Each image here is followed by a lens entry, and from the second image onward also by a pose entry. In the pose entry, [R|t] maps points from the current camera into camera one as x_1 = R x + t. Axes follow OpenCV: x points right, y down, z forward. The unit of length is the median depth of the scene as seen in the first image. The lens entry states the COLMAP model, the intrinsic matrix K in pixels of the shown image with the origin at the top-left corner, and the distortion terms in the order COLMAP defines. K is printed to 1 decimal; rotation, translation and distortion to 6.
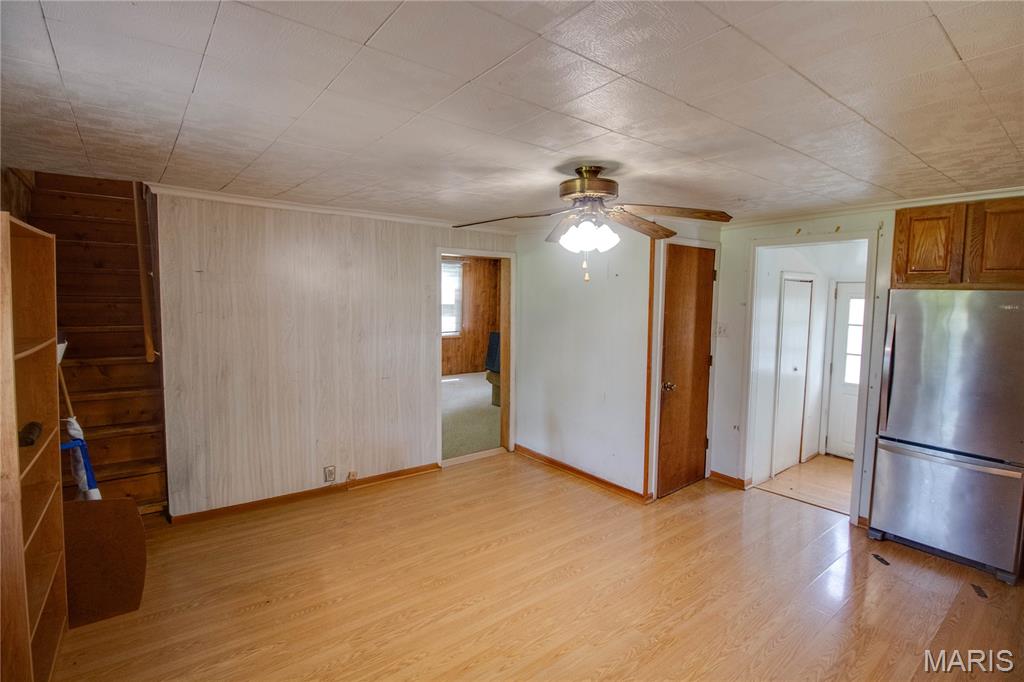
lens RADIAL K [[483.5, 0, 516.8], [0, 483.5, 319.1], [0, 0, 1]] dist [-0.002963, -0.000790]
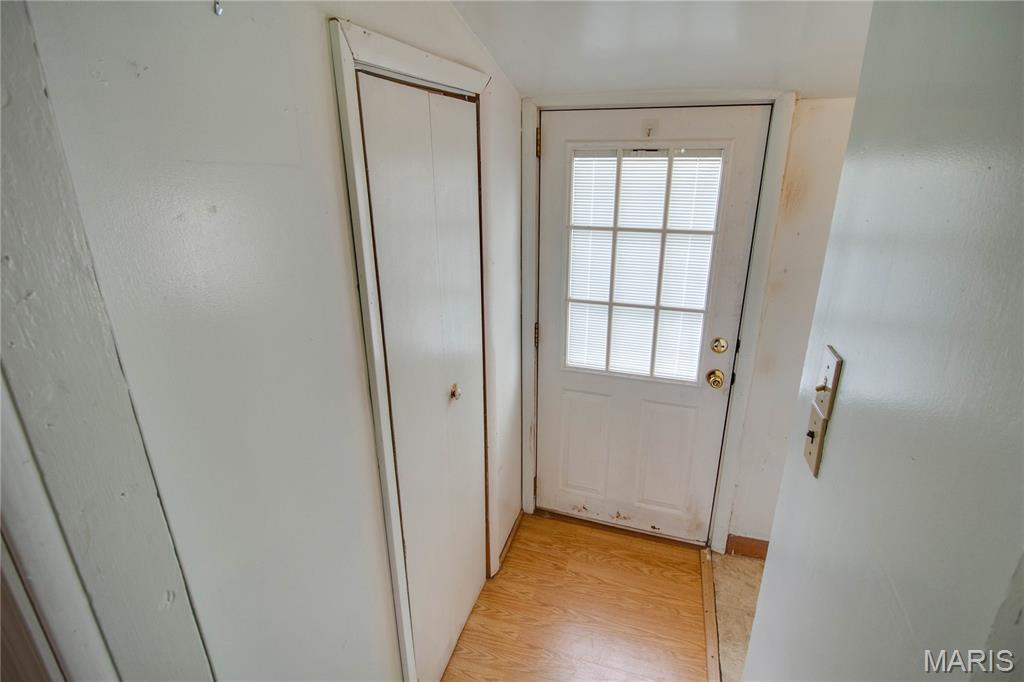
lens RADIAL K [[483.5, 0, 516.8], [0, 483.5, 319.1], [0, 0, 1]] dist [-0.002963, -0.000790]
pose [[0.821026, -0.213840, 0.529329, 0.475660], [0.058588, 0.953863, 0.294471, -0.037983], [-0.567877, -0.210756, 0.795675, 0.771854]]
